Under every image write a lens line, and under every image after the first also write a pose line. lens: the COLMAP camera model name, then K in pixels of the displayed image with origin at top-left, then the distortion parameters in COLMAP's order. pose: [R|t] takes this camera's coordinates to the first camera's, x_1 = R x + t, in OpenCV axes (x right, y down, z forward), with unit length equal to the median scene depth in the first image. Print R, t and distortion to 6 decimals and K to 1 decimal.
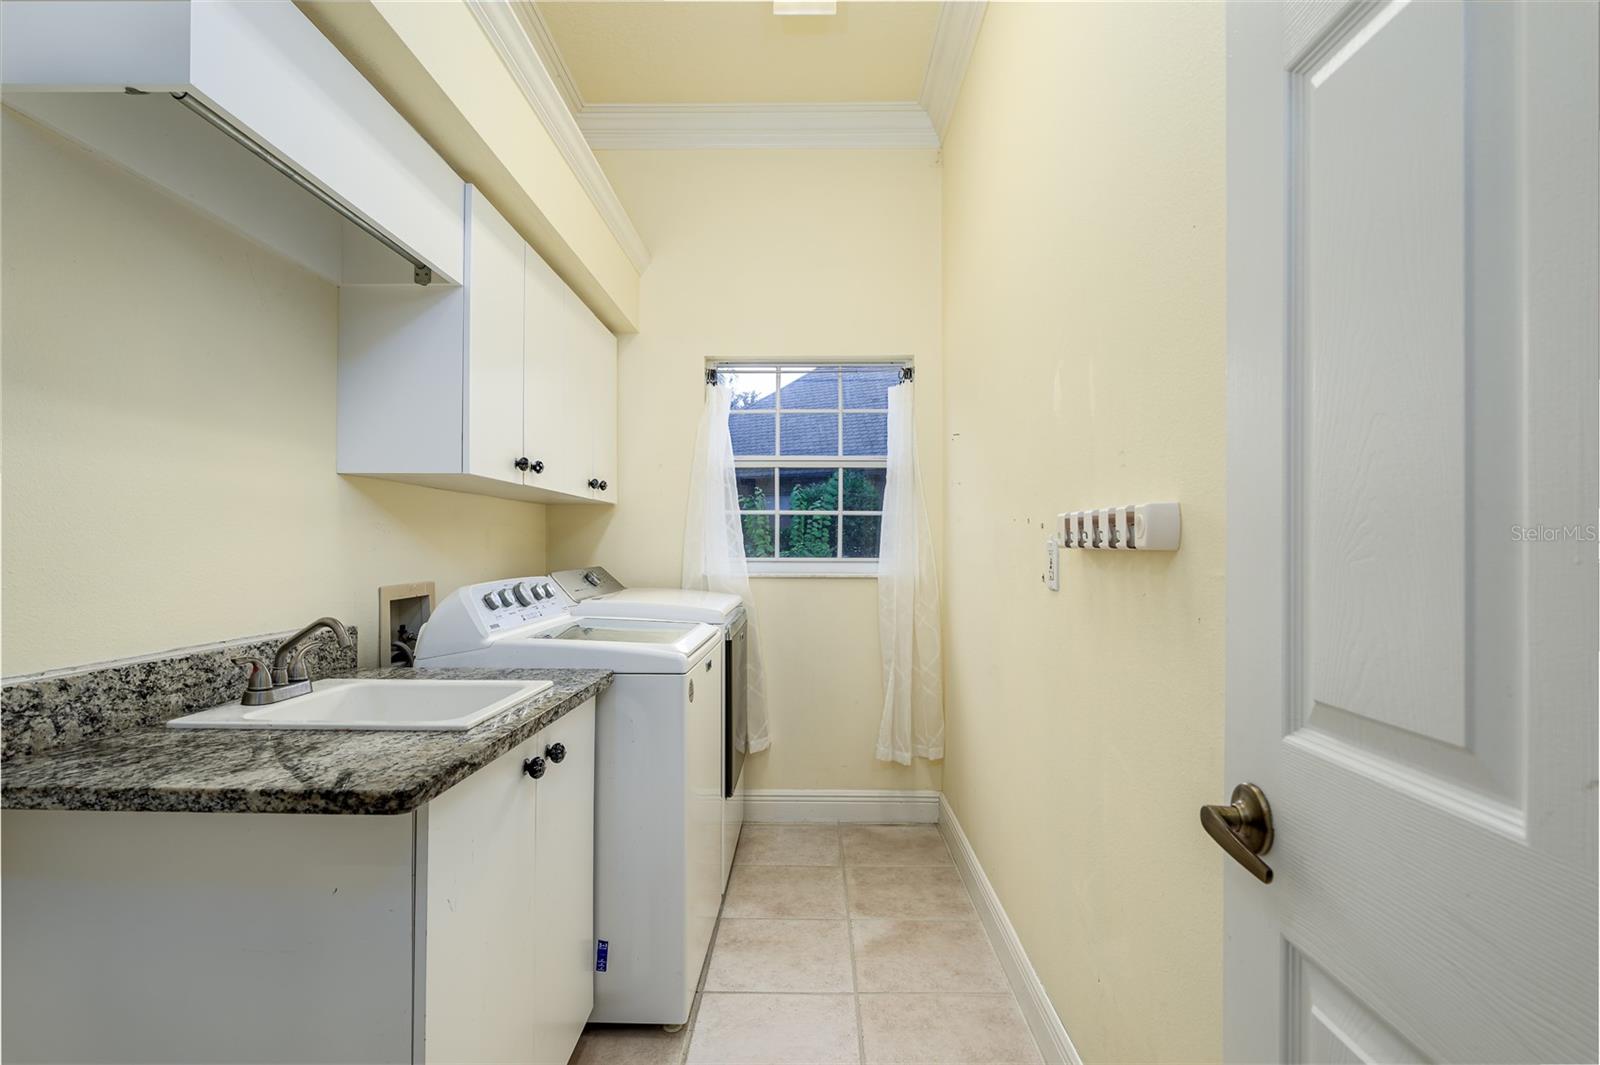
lens RADIAL K [[816.8, 0, 798.9], [0, 816.8, 536.7], [0, 0, 1]] dist [-0.002019, -0.000633]
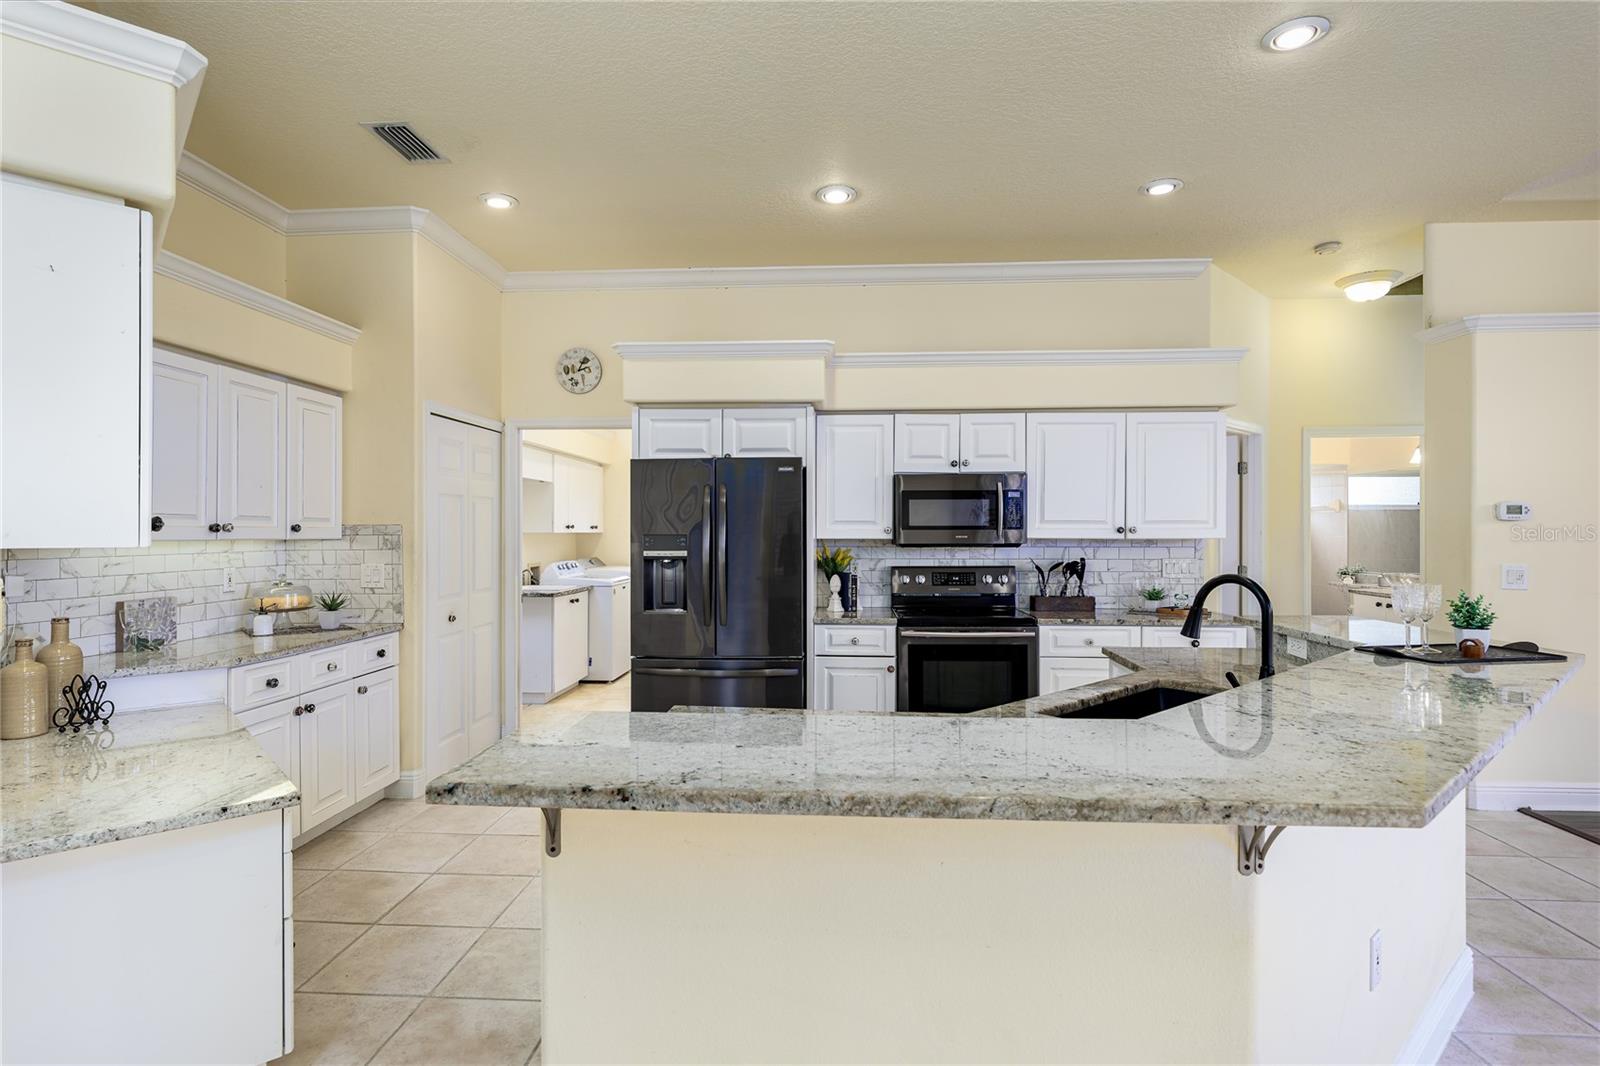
lens RADIAL K [[816.8, 0, 802.0], [0, 816.8, 529.1], [0, 0, 1]] dist [-0.002019, -0.000633]
pose [[0.999463, -0.000091, -0.032774, 0.734233], [0.000288, 0.999982, 0.006006, -0.100326], [0.032773, -0.006012, 0.999445, -2.336267]]
